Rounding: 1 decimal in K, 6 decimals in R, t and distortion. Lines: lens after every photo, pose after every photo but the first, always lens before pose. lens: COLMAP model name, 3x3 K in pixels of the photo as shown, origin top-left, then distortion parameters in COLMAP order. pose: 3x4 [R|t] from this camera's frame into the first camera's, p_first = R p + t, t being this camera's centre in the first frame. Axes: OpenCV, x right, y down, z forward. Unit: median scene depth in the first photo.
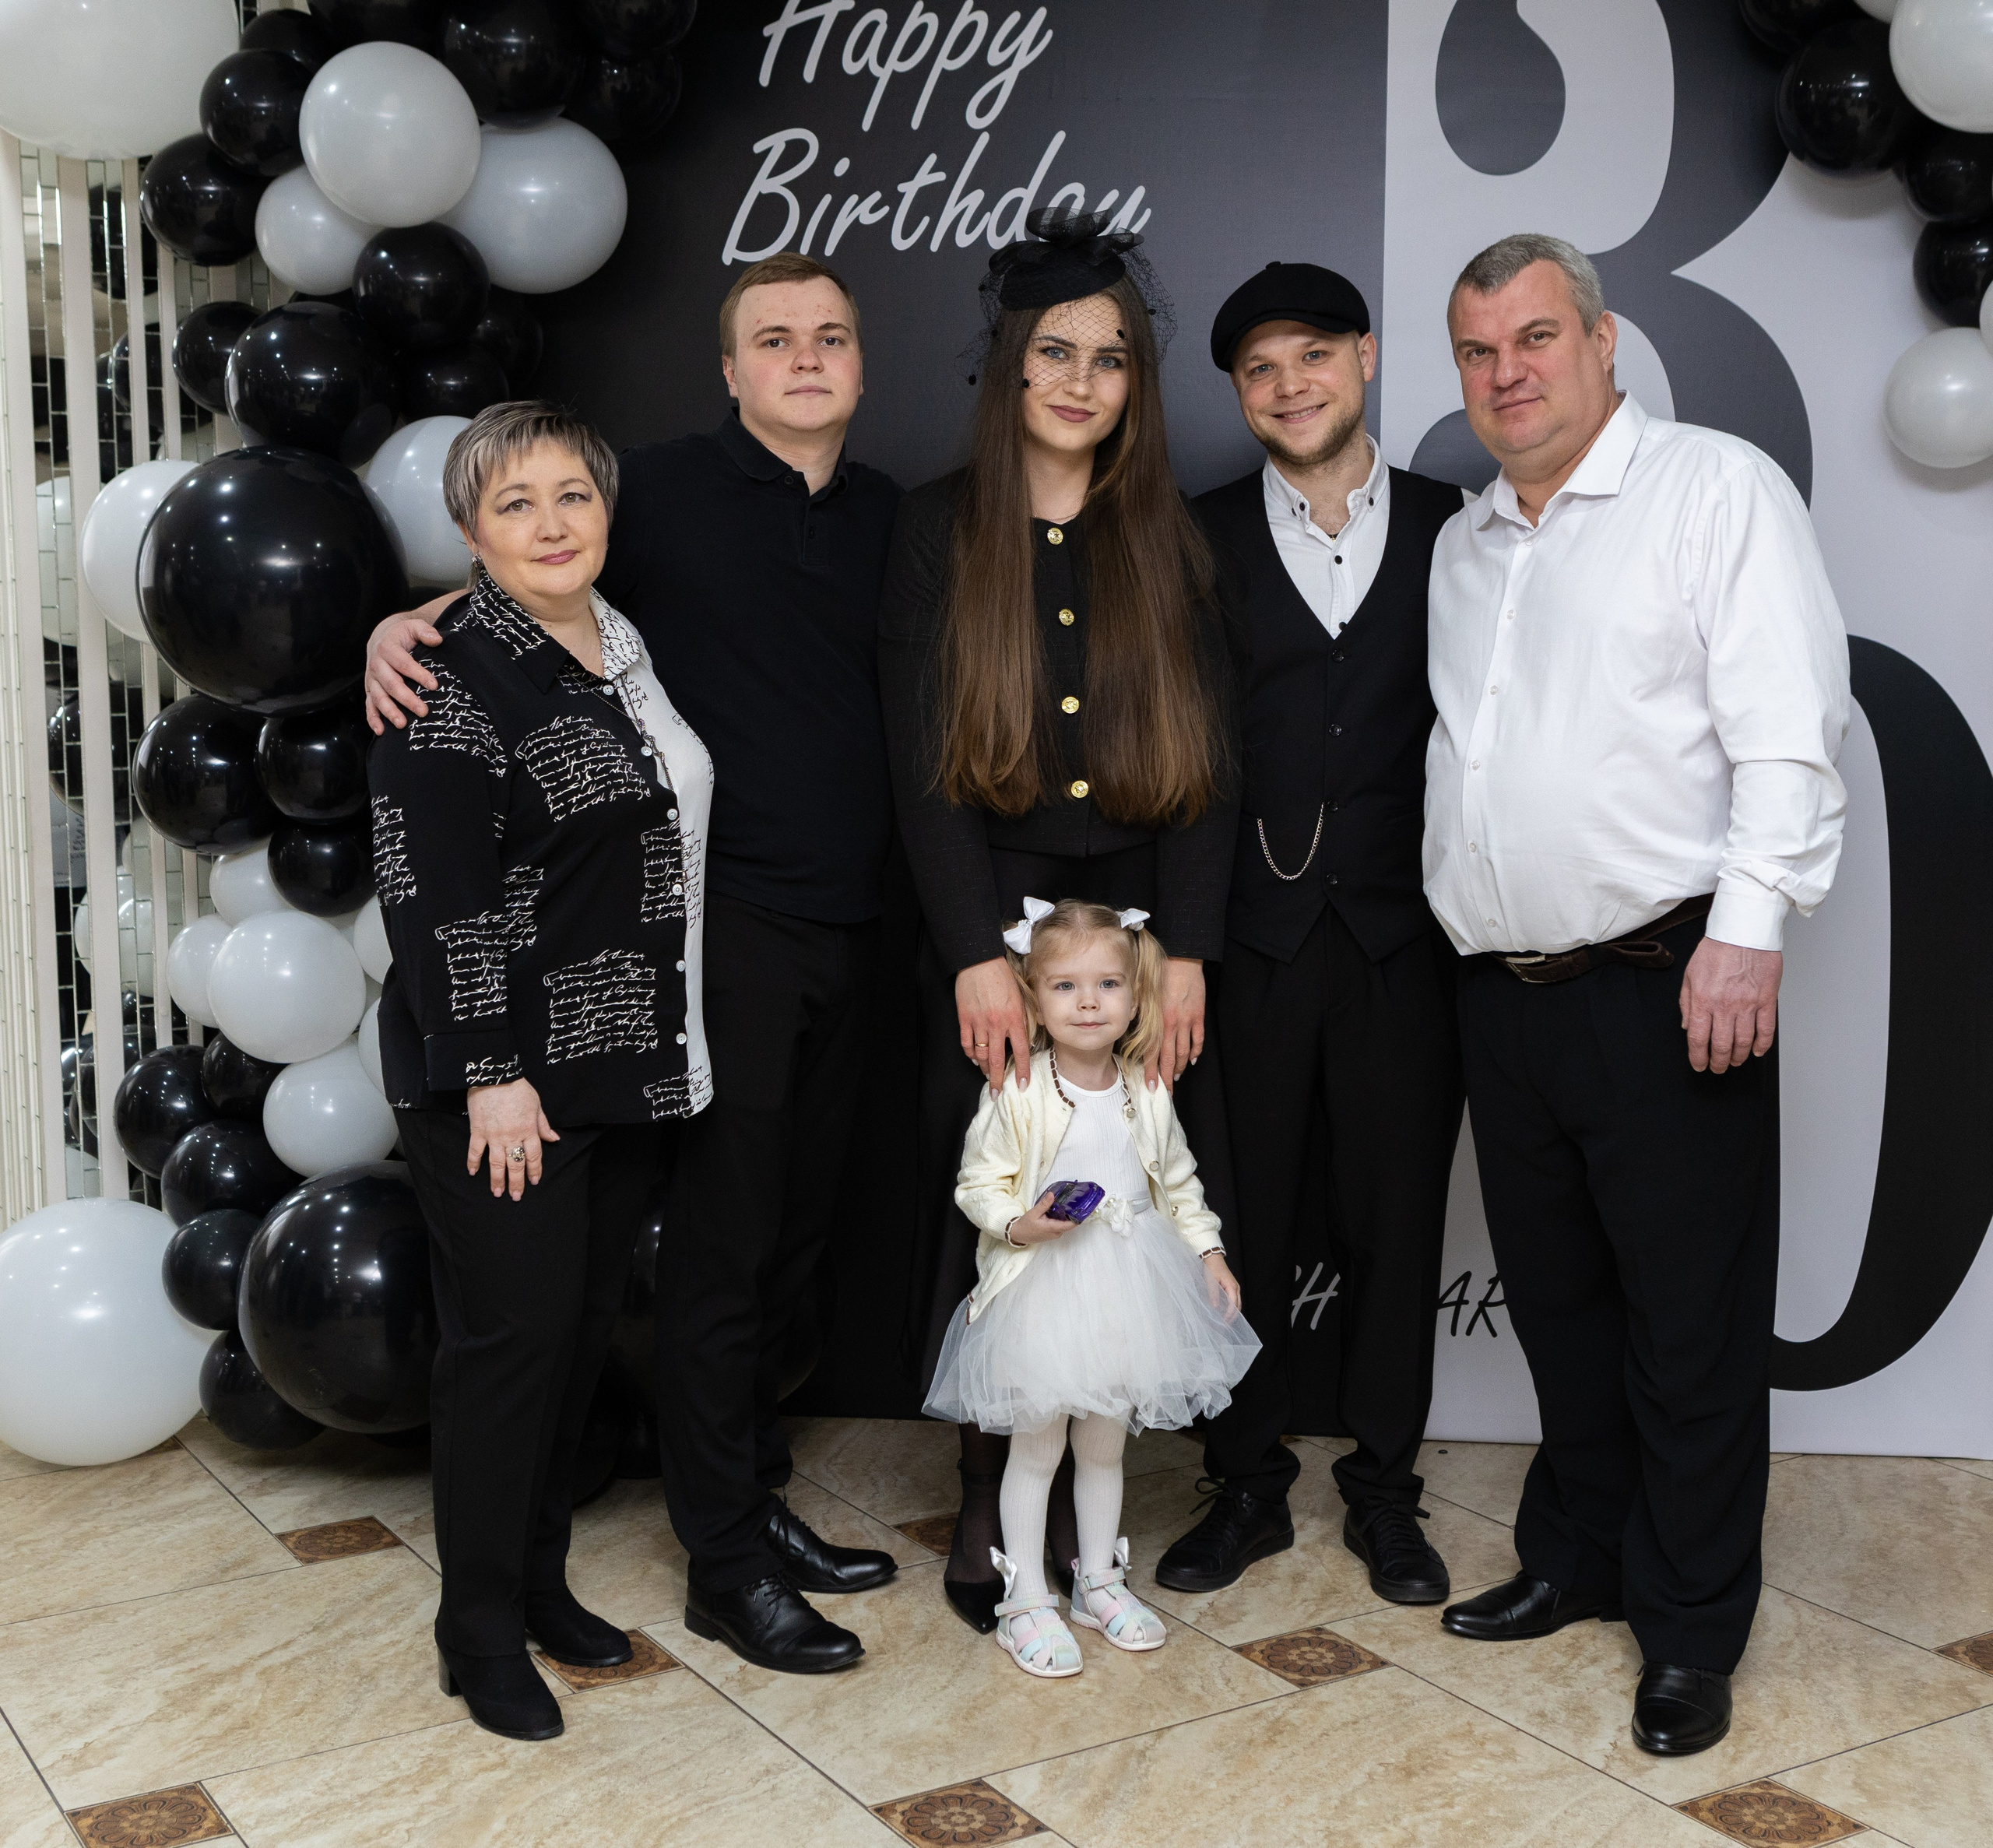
lens RADIAL K [[2741.4, 0, 915.1], [0, 2741.4, 921.8], [0, 0, 1]] dist [-0.017496, 0.000000]
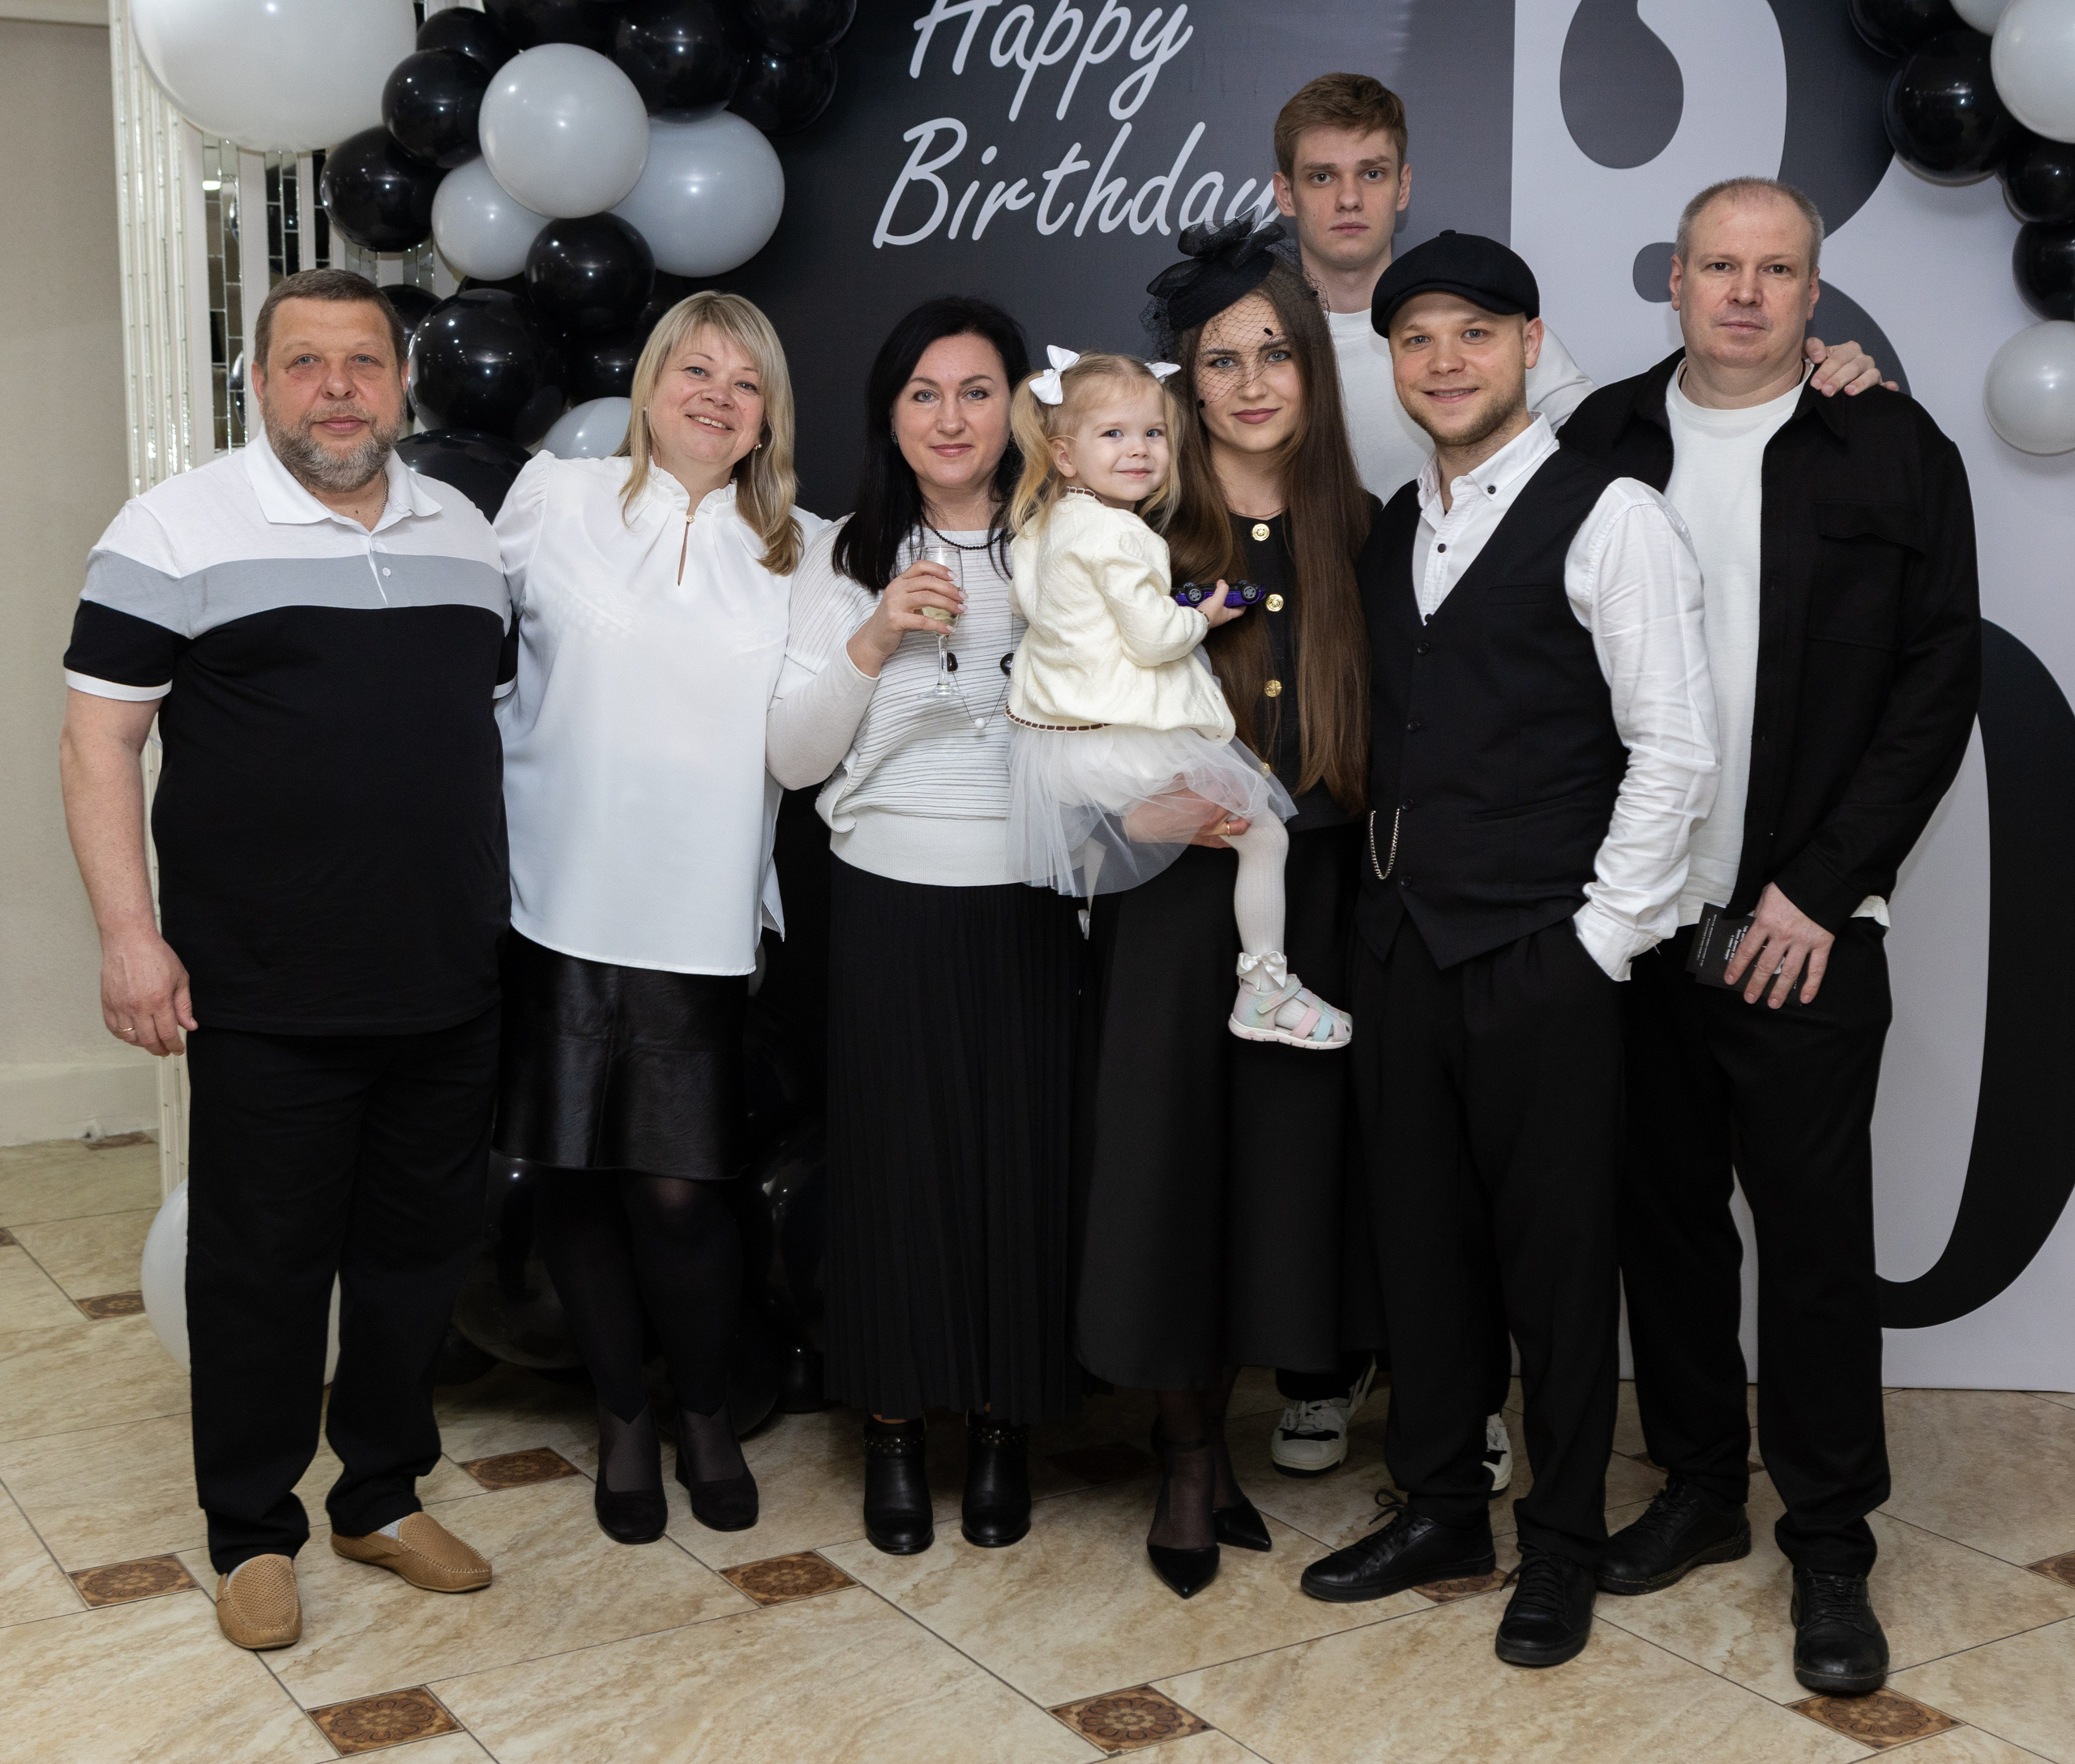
lens RADIAL K [[2866.5, 0, 959.2], [0, 2866.5, 899.2], [0, 0, 1]] dist [-0.062186, 0.000000]
pose [[0.999998, 0.001072, -0.001652, -0.043467], [-0.001045, 0.999866, 0.016312, -0.012960], [0.001670, -0.016310, 0.999866, -0.106961]]
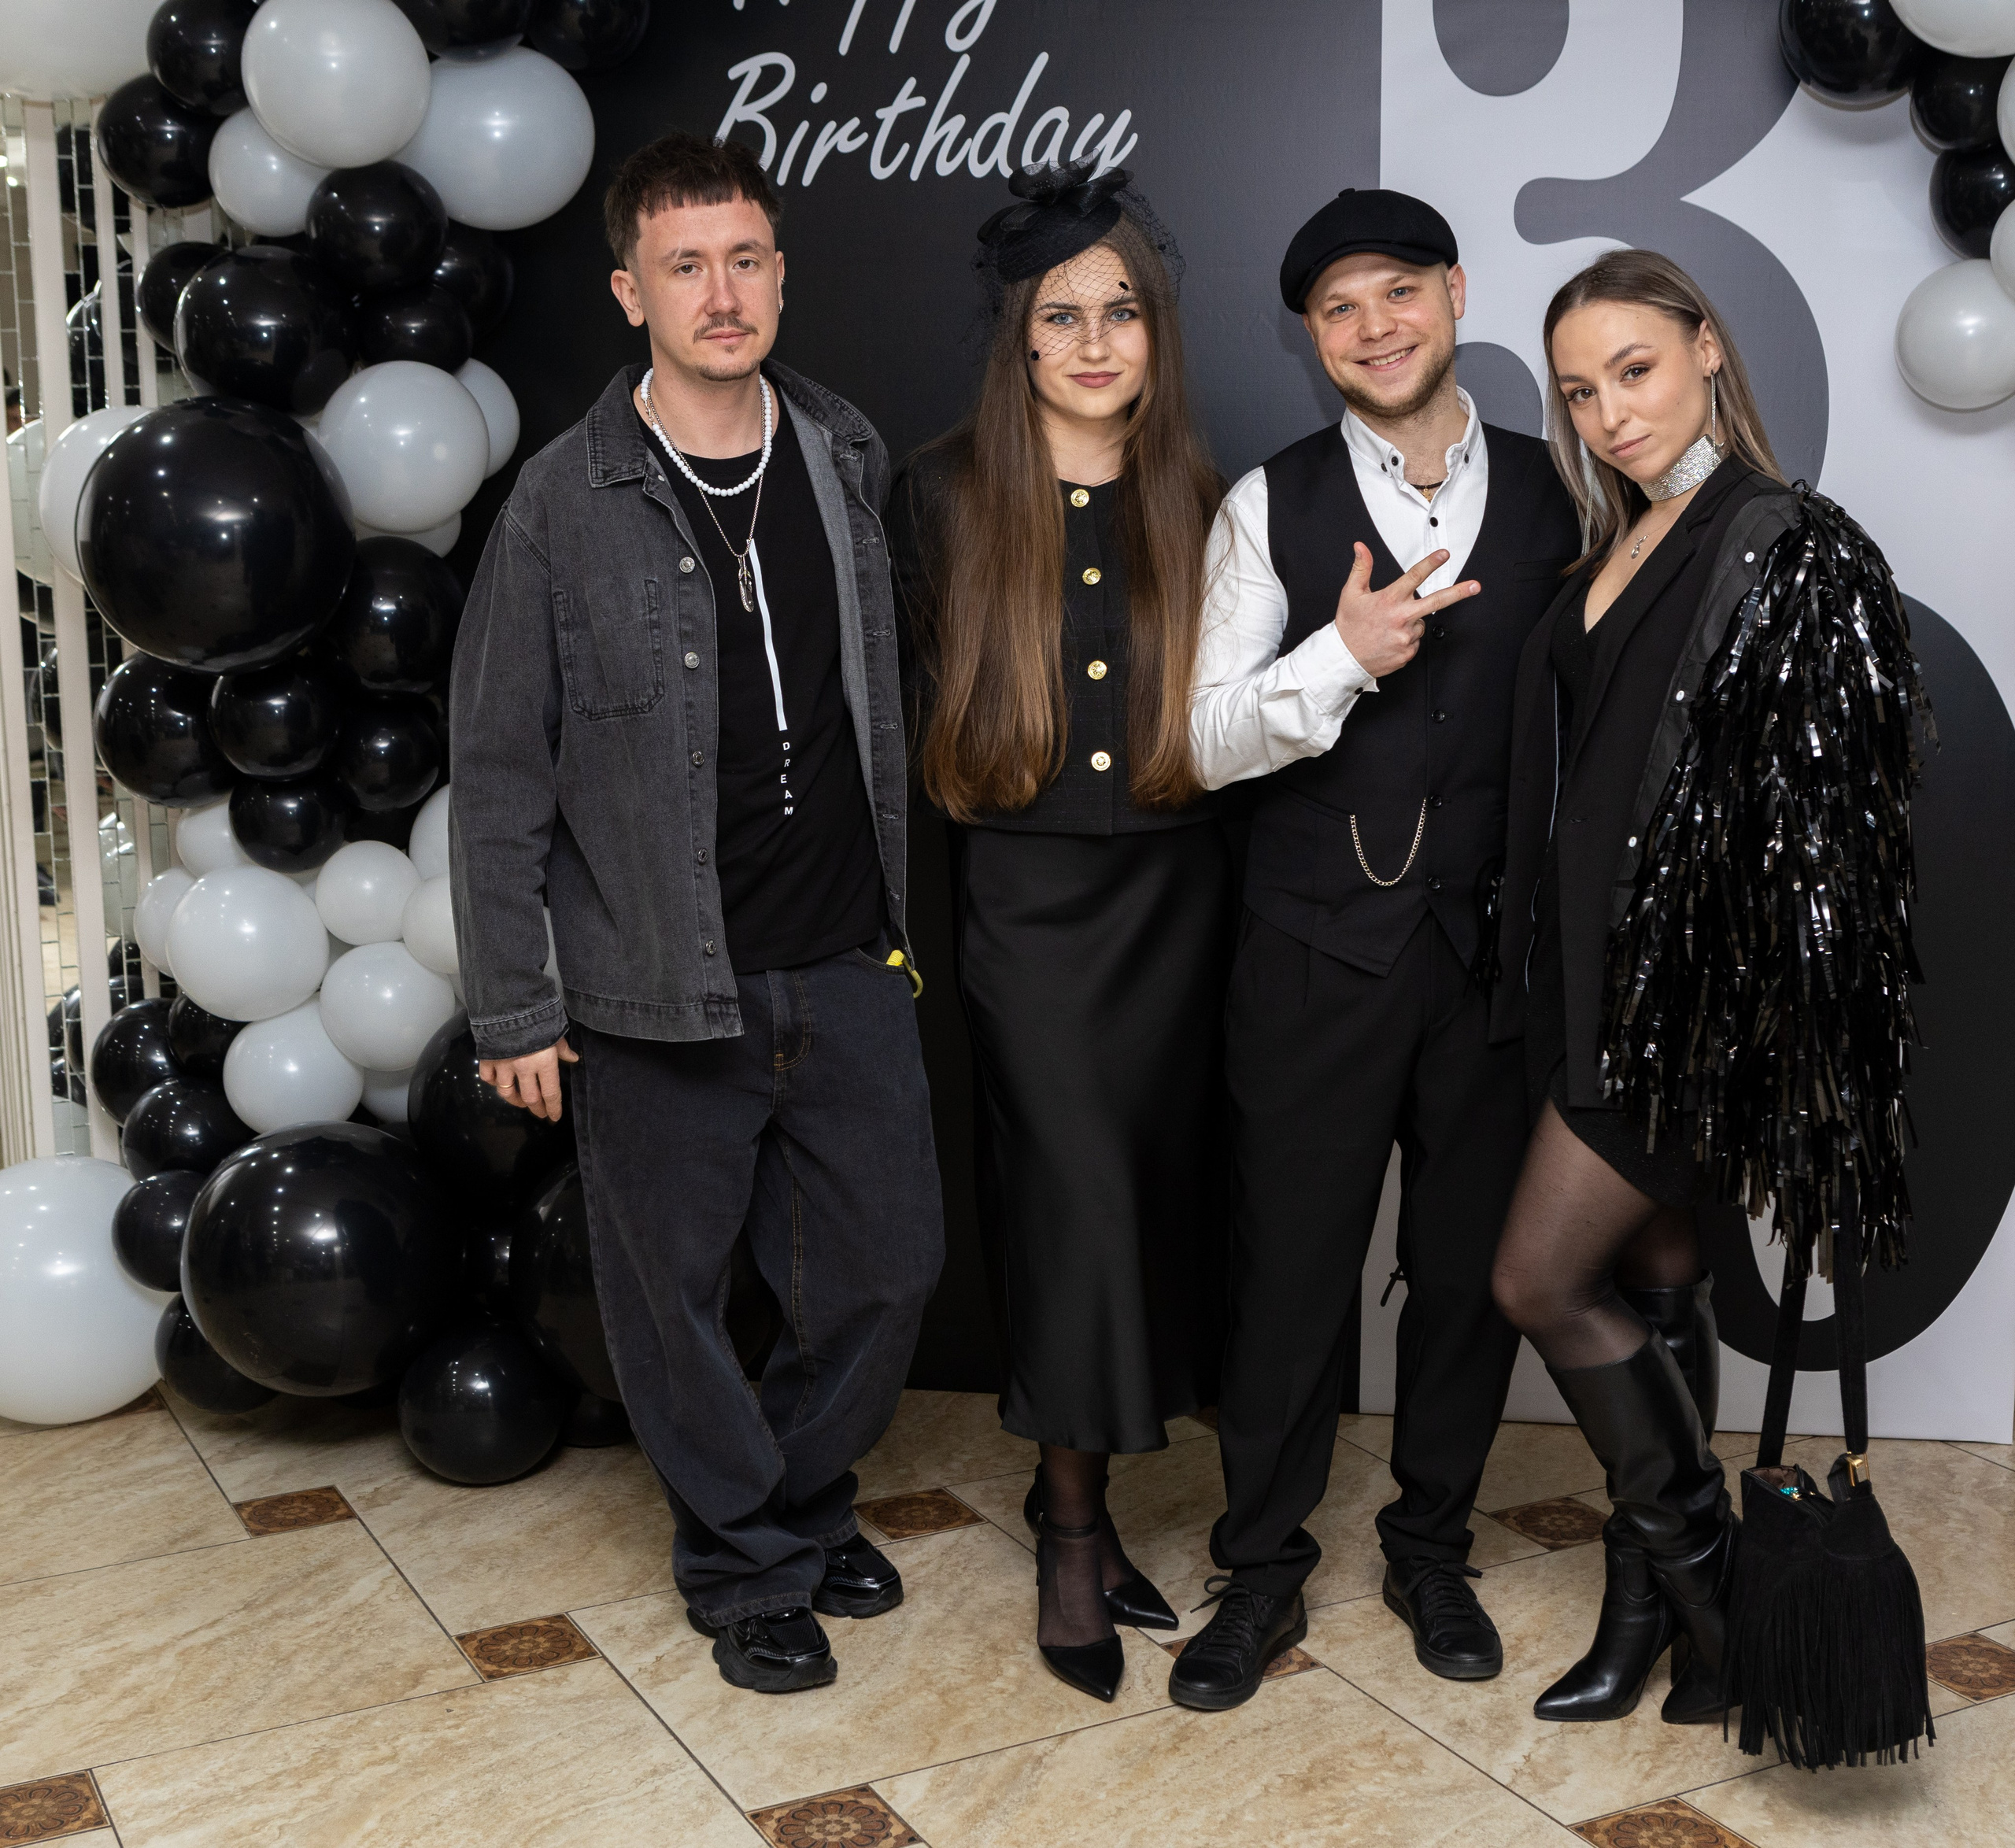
lens RADIAL K [[2817.1, 0, 1044.5], [0, 2817.1, 921.3], [0, 0, 1]] dist [-0.054055, 0.000000]
pose [[0.998768, 0.002164, -0.049581, 0.121899], [0.000144, 0.998918, 0.046514, -0.037943], [0.049628, -0.046464, 0.997686, 0.013905]]
